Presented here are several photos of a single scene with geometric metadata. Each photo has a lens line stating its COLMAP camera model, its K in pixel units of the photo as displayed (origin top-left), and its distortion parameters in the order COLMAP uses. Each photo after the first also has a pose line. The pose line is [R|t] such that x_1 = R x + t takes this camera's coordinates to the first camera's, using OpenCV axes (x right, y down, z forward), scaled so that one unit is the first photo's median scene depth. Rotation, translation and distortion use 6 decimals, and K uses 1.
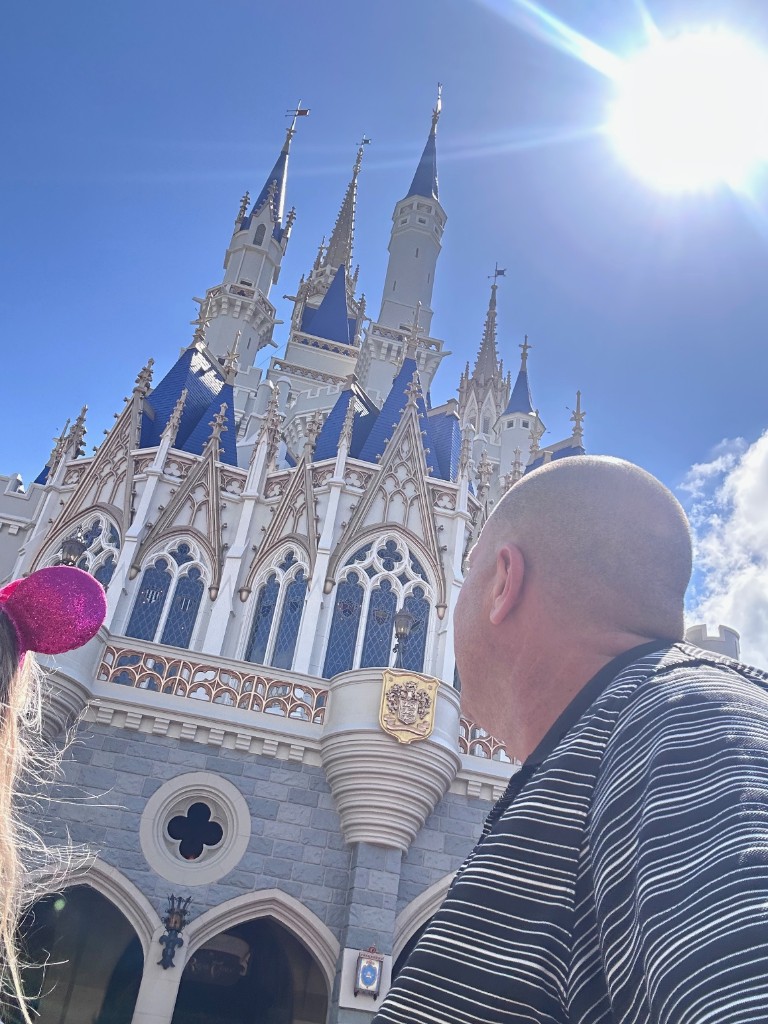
lens RADIAL K [[898.3, 0, 384.0], [0, 898.3, 512.0], [0, 0, 1]] dist [0.142840, -0.274332]
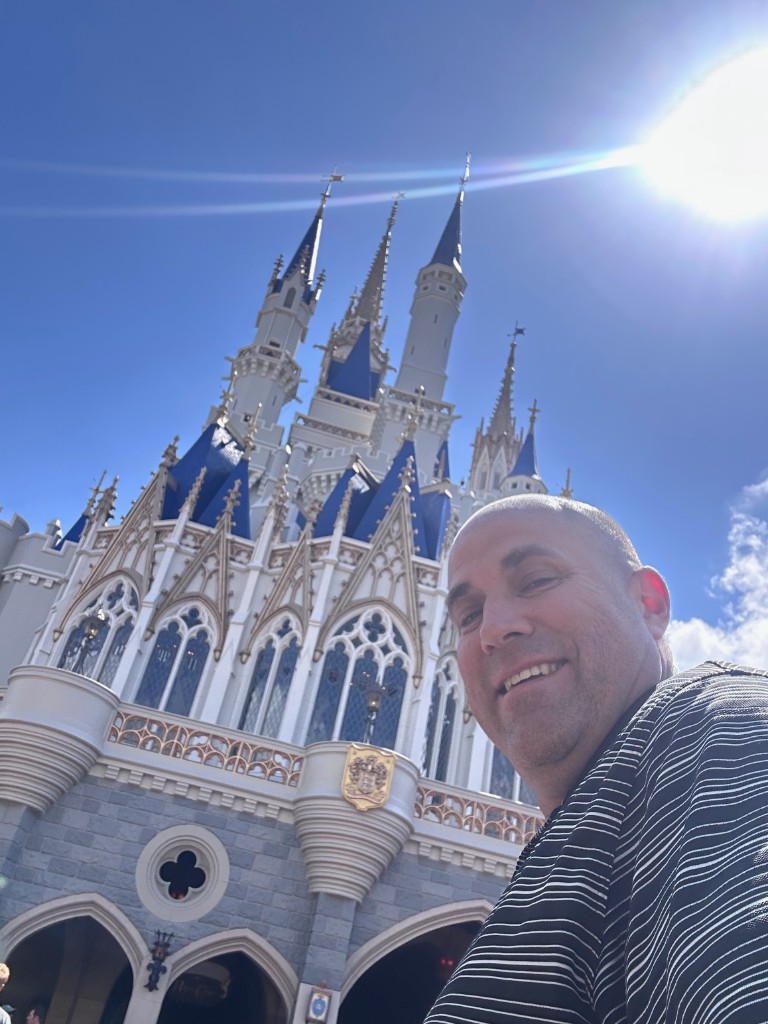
lens RADIAL K [[898.3, 0, 384.0], [0, 898.3, 512.0], [0, 0, 1]] dist [0.142840, -0.274332]
pose [[0.998416, 0.038906, -0.040654, 0.057802], [-0.039693, 0.999036, -0.018725, -0.075195], [0.039886, 0.020309, 0.998998, -0.126435]]
